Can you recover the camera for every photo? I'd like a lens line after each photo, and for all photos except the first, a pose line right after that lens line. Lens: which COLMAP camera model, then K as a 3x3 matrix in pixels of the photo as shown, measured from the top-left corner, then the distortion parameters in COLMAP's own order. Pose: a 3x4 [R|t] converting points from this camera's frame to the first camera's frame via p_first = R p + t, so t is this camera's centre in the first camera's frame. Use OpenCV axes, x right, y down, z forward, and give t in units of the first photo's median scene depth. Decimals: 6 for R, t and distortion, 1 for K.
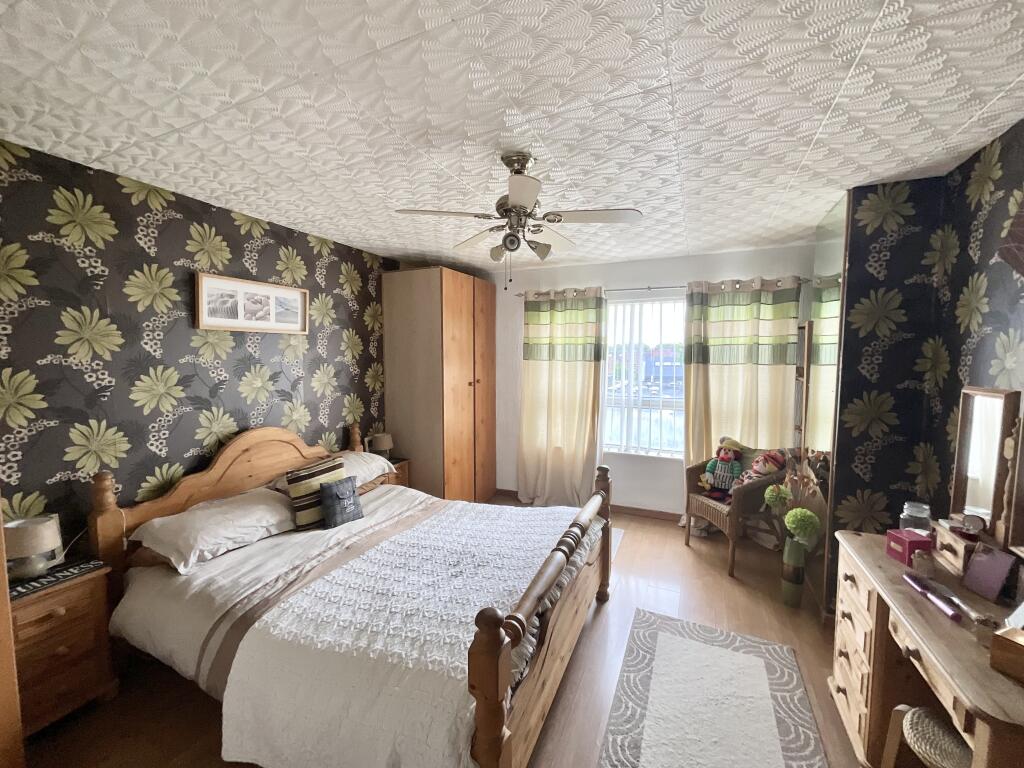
lens RADIAL K [[410.4, 0, 513.1], [0, 410.4, 384.2], [0, 0, 1]] dist [-0.002064, -0.000724]
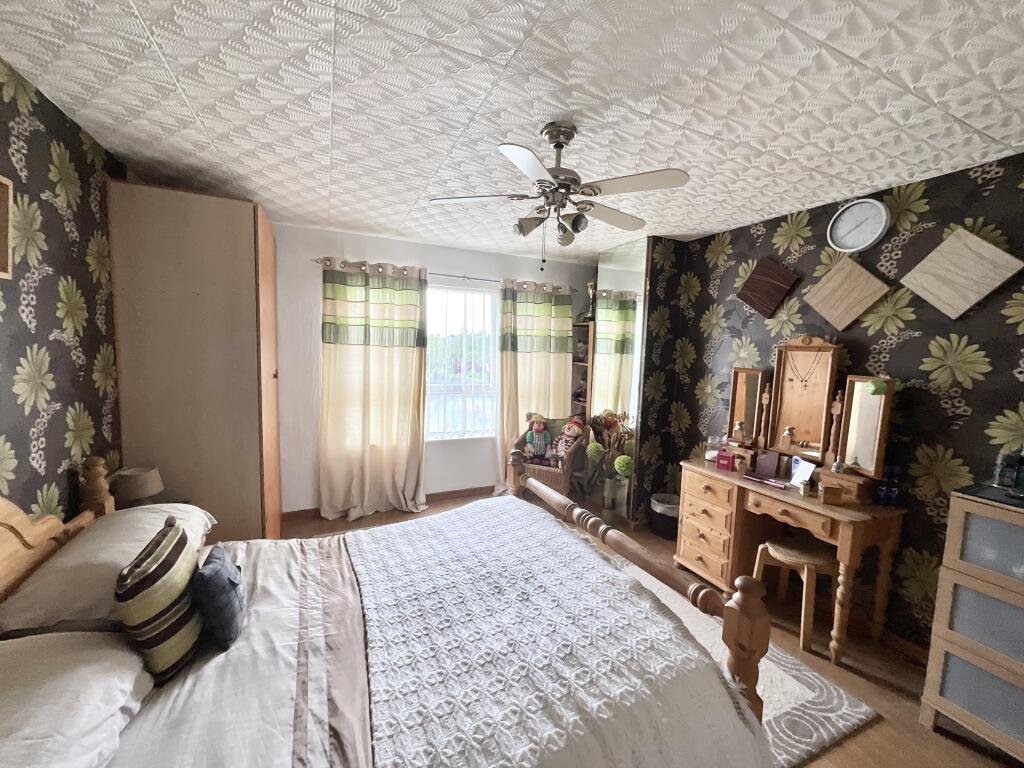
lens RADIAL K [[410.4, 0, 510.3], [0, 410.4, 383.5], [0, 0, 1]] dist [-0.002064, -0.000724]
pose [[0.659126, -0.049275, 0.750417, -0.420349], [0.021851, 0.998685, 0.046385, -0.013747], [-0.751715, -0.014177, 0.659336, 0.248904]]
